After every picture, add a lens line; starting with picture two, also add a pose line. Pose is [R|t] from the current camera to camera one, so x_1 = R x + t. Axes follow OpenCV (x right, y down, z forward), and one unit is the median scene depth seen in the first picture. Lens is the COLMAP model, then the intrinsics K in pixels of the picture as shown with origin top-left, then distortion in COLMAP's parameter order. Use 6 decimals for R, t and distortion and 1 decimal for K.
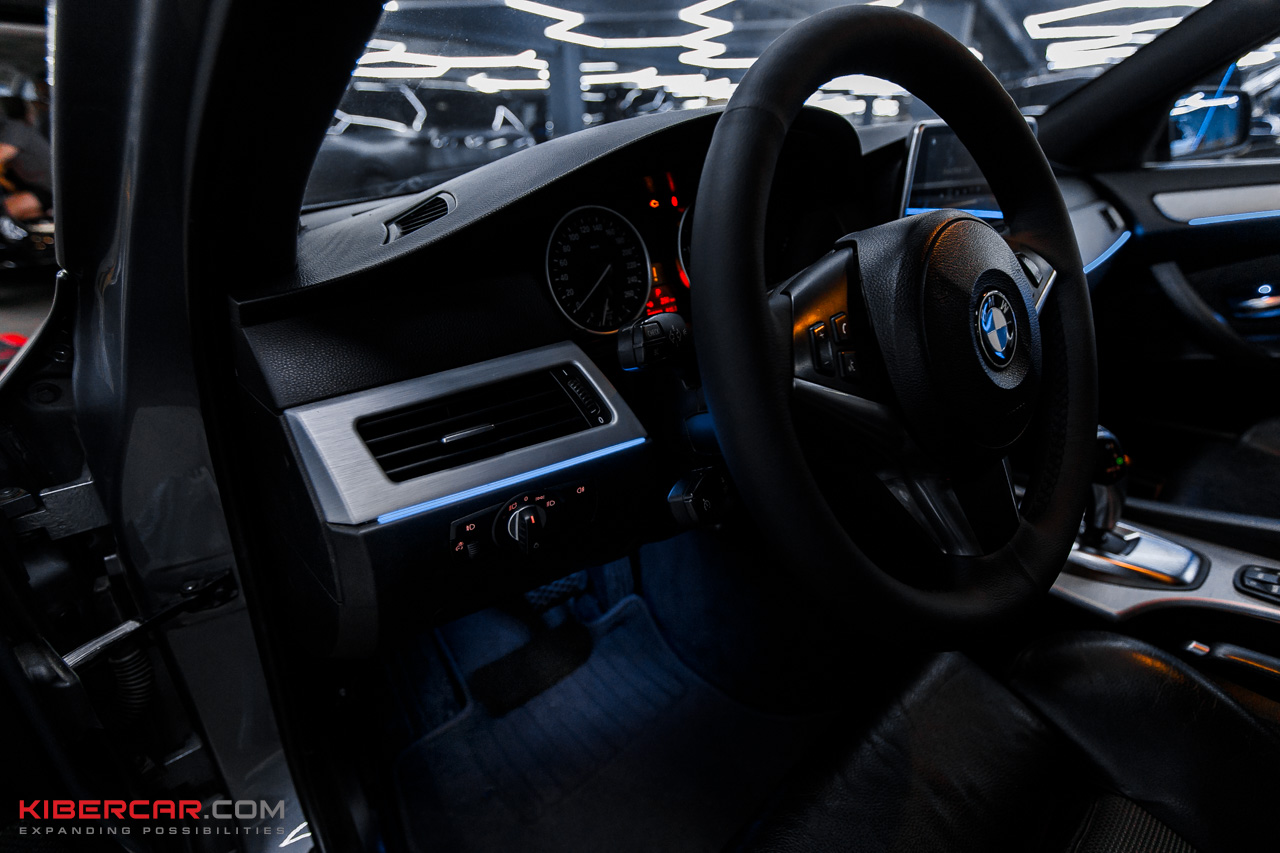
lens RADIAL K [[620.0, 0, 643.4], [0, 620.0, 428.7], [0, 0, 1]] dist [0.011186, 0.001236]
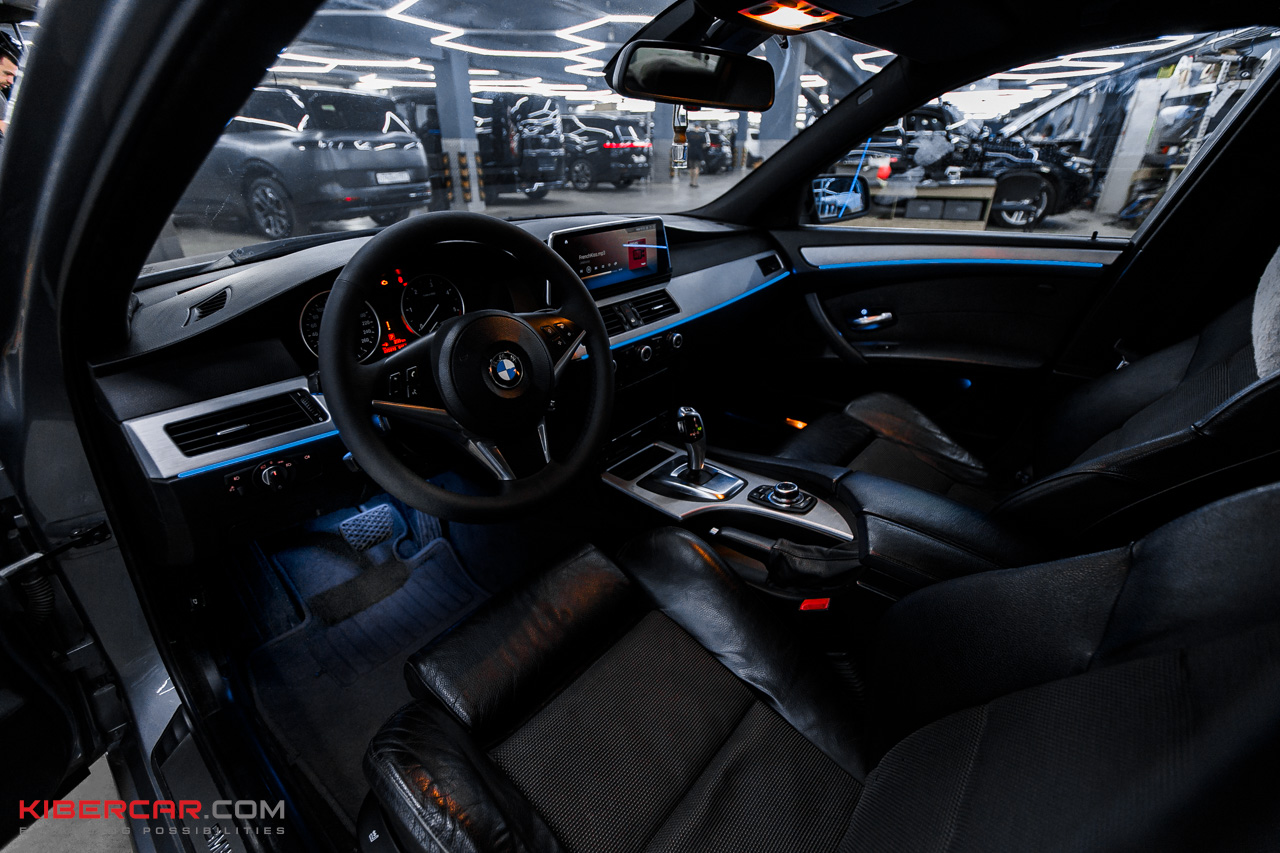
lens RADIAL K [[568.7, 0, 635.0], [0, 568.7, 427.8], [0, 0, 1]] dist [0.012030, -0.005077]
pose [[0.988507, -0.039476, 0.145931, 0.404478], [0.035192, 0.998874, 0.031820, -0.006664], [-0.147023, -0.026319, 0.988783, -0.544554]]
